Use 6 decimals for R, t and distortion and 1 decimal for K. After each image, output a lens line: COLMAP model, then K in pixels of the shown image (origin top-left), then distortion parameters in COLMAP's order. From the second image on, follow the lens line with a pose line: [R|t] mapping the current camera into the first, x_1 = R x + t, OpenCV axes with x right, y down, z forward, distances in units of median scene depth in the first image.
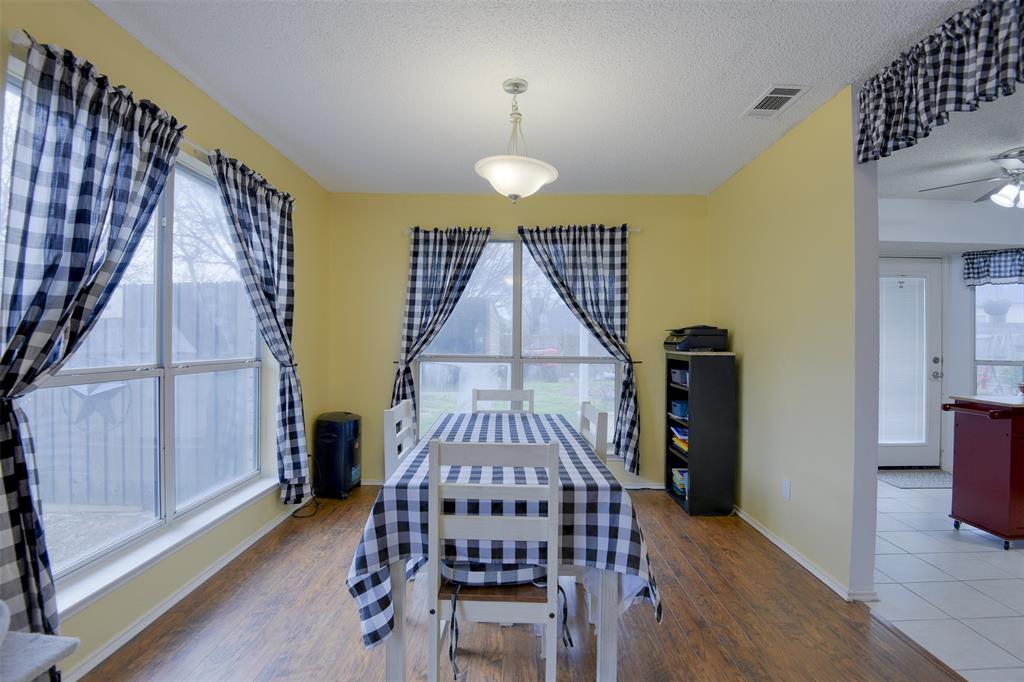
lens RADIAL K [[491.1, 0, 521.0], [0, 491.1, 343.3], [0, 0, 1]] dist [-0.042175, -0.001990]
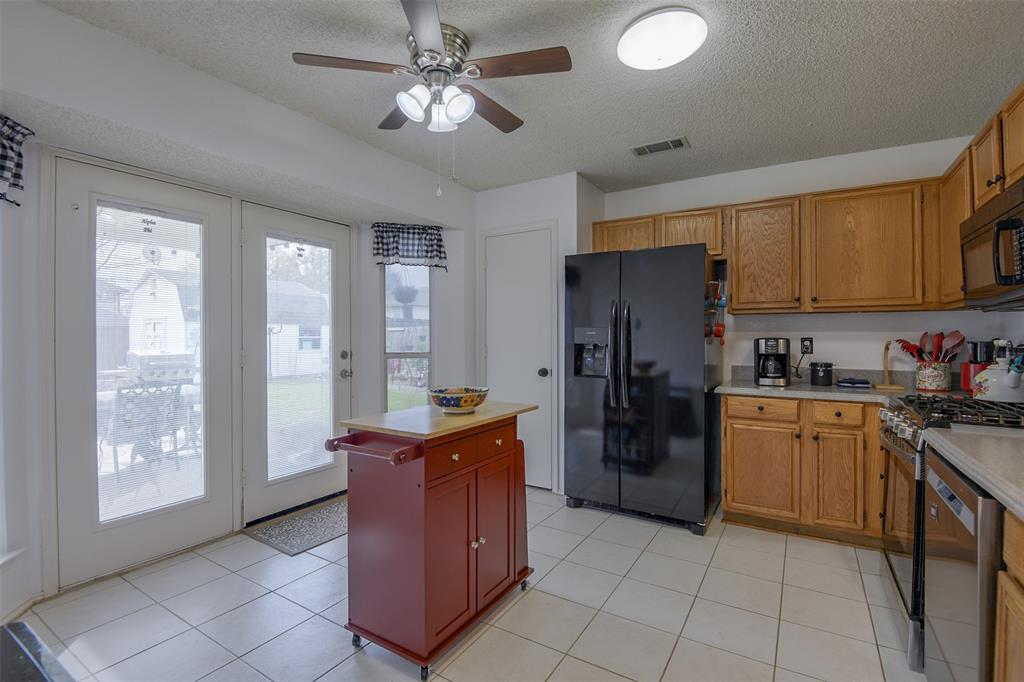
lens RADIAL K [[491.1, 0, 514.0], [0, 491.1, 338.4], [0, 0, 1]] dist [-0.042175, -0.001990]
pose [[0.534726, -0.009231, 0.844975, 0.359089], [0.003858, 0.999957, 0.008482, 0.002303], [-0.845017, -0.001276, 0.534738, 0.346692]]
